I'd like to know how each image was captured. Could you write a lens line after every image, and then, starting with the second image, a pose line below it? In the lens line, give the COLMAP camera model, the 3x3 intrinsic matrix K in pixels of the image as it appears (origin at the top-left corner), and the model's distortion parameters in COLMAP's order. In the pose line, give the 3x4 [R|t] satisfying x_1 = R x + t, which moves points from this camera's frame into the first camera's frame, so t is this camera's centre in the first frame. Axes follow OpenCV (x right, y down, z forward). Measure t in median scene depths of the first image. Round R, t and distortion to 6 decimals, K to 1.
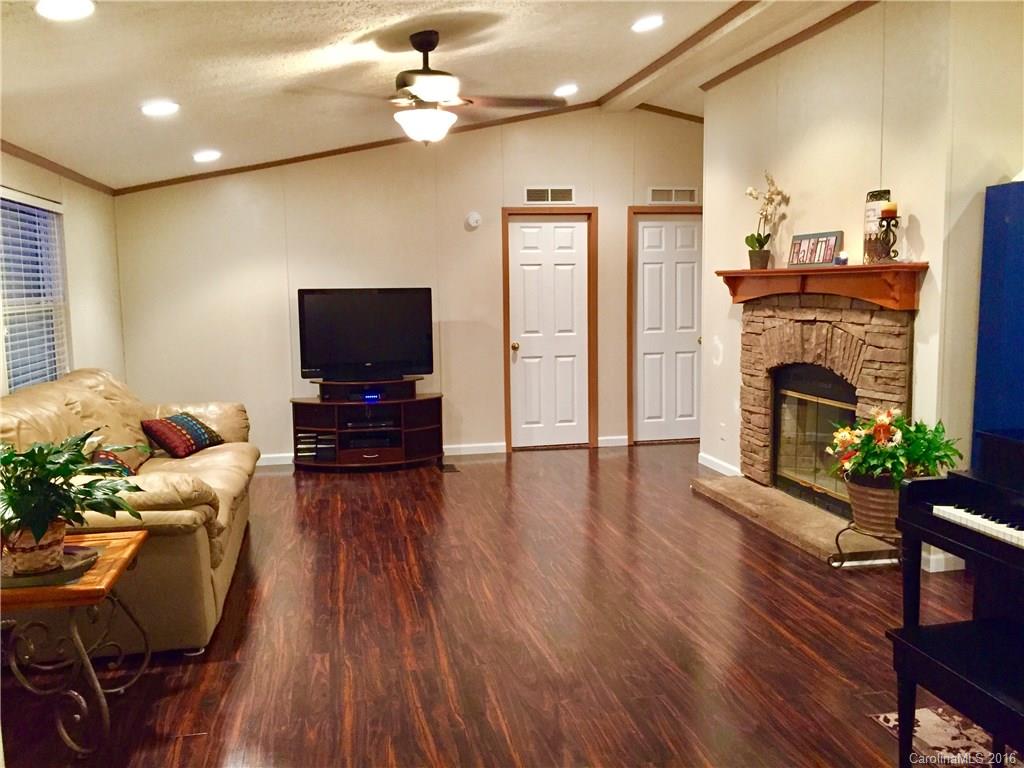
lens RADIAL K [[881.9, 0, 512.0], [0, 881.9, 384.0], [0, 0, 1]] dist [0.091851, -0.105304]
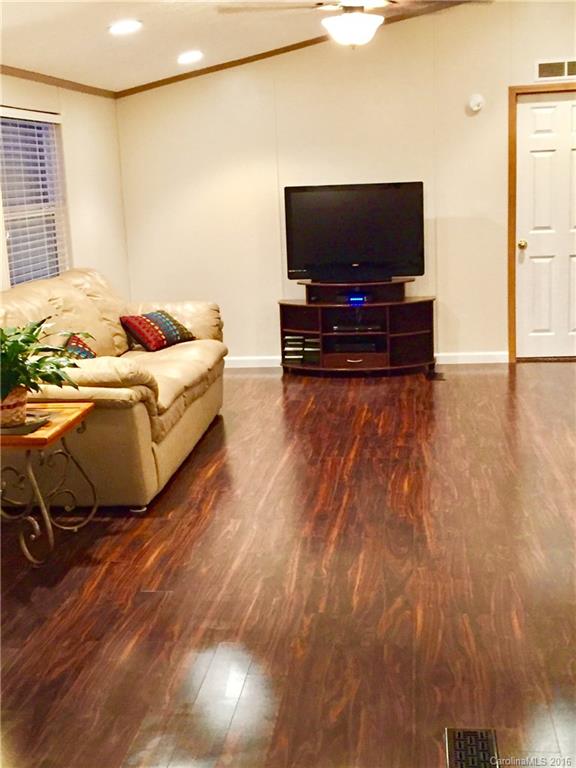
lens RADIAL K [[1089.0, 0, 288.0], [0, 1089.0, 384.0], [0, 0, 1]] dist [0.077083, 0.082600]
pose [[0.949883, 0.036132, -0.310510, 0.180395], [-0.008930, 0.996029, 0.088583, 0.002640], [0.312478, -0.081370, 0.946434, -0.190316]]
